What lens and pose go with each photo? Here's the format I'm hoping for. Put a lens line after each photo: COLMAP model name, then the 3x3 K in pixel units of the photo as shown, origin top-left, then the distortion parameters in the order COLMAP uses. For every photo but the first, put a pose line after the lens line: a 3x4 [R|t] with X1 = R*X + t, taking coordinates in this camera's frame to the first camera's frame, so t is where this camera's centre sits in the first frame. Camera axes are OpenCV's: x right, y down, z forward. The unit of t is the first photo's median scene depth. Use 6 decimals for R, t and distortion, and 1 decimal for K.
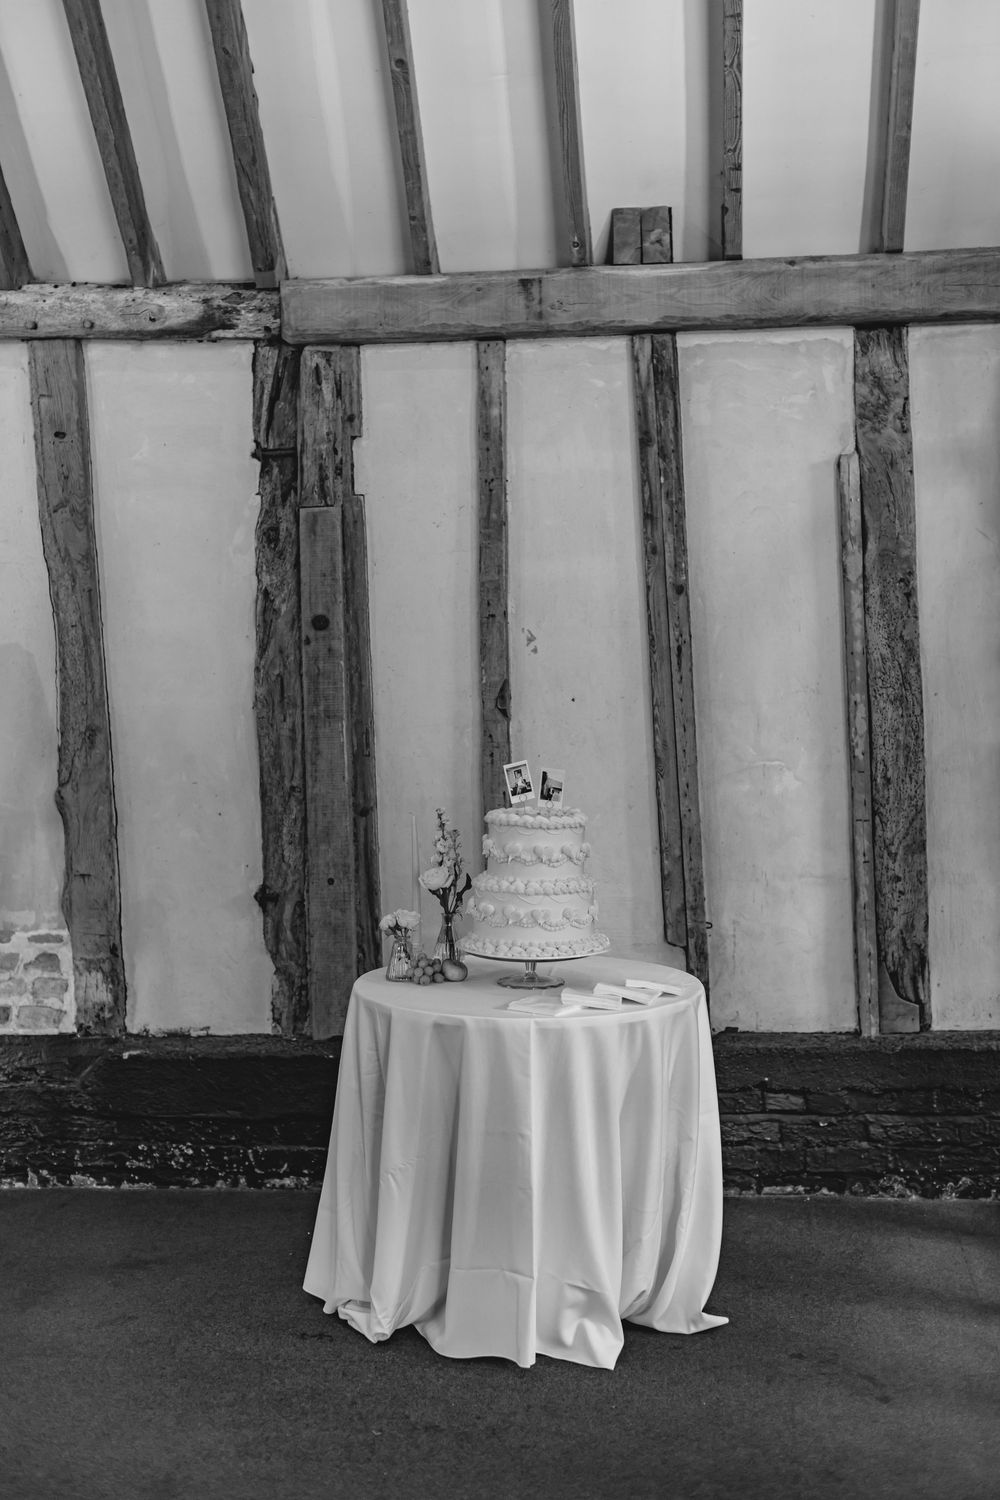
lens RADIAL K [[2443.5, 0, 500.0], [0, 2443.5, 658.7], [0, 0, 1]] dist [-0.024044, 0.108535]
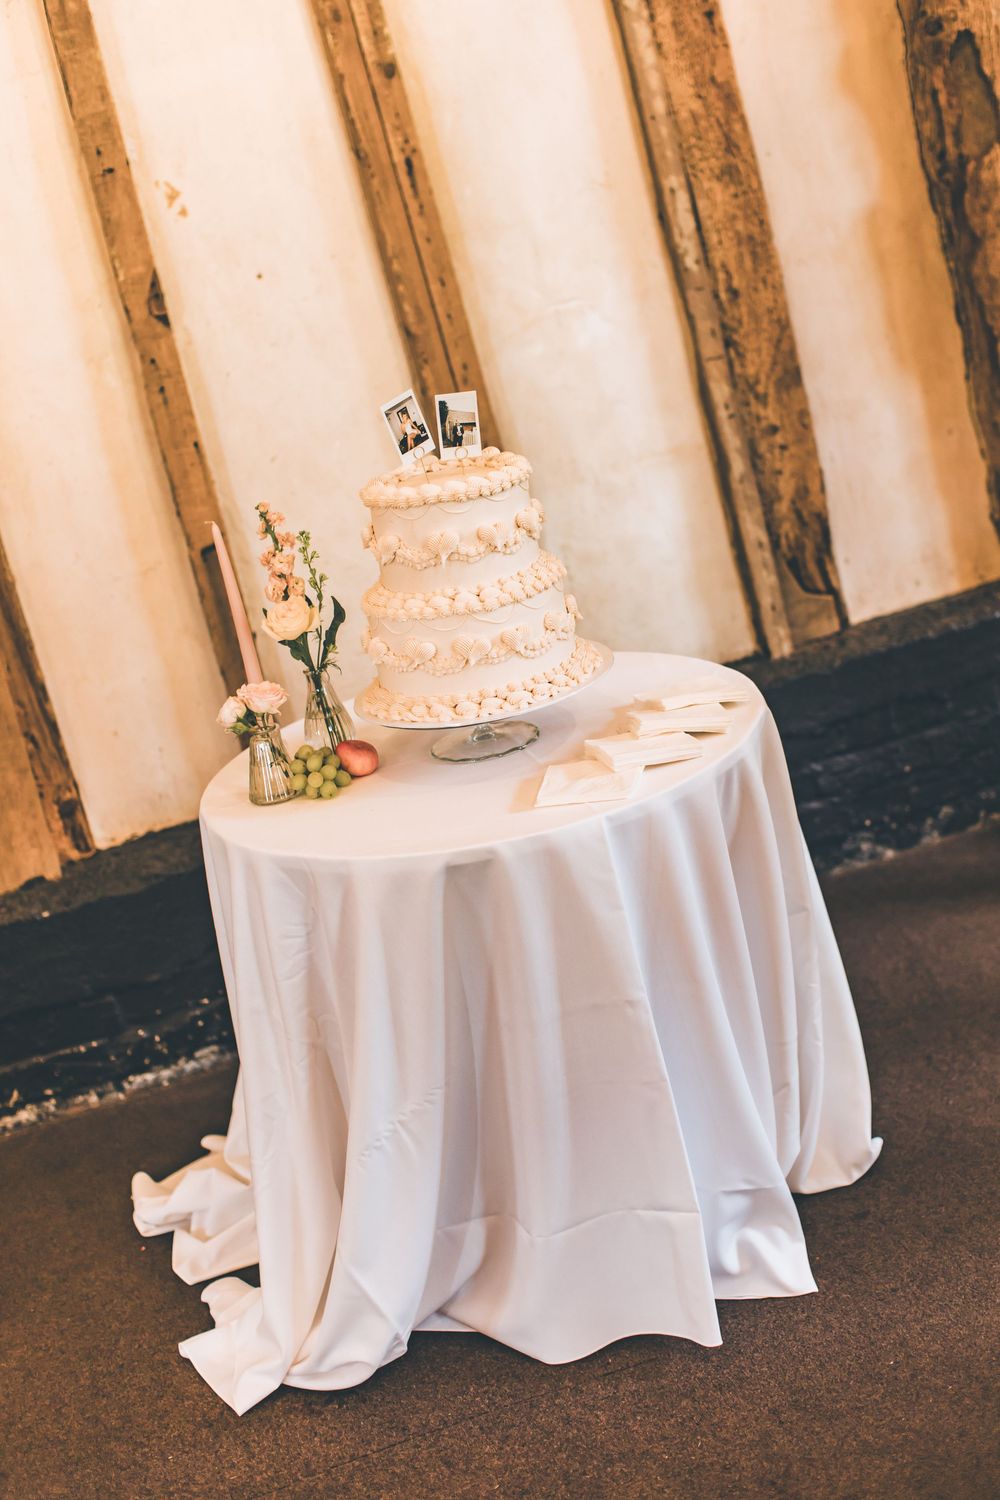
lens RADIAL K [[2443.5, 0, 500.0], [0, 2443.5, 658.7], [0, 0, 1]] dist [-0.024044, 0.108535]
pose [[0.894285, -0.271316, 0.355867, -0.172874], [0.193651, 0.951556, 0.238833, -0.029185], [-0.403427, -0.144671, 0.903503, 0.392351]]
